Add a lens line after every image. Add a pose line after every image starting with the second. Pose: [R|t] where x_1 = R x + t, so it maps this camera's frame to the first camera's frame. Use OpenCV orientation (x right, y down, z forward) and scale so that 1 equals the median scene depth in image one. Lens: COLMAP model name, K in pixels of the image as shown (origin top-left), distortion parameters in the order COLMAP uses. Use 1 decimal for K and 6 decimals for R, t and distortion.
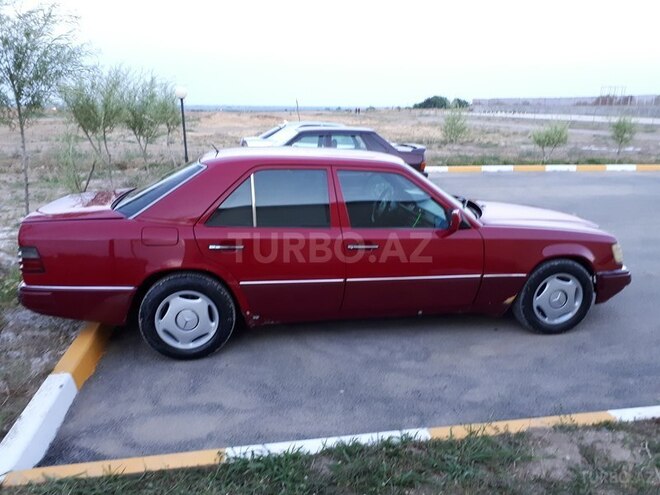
lens RADIAL K [[534.2, 0, 330.0], [0, 534.2, 247.5], [0, 0, 1]] dist [0.015012, 0.002022]
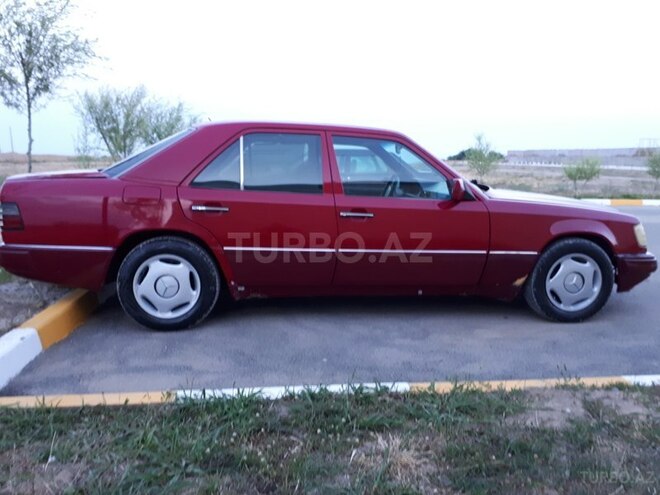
lens RADIAL K [[537.4, 0, 330.0], [0, 537.4, 247.5], [0, 0, 1]] dist [0.006375, -0.001444]
pose [[0.997850, 0.019006, -0.062717, 0.075704], [-0.024952, 0.995123, -0.095431, 0.147861], [0.060597, 0.096791, 0.993458, 0.069525]]
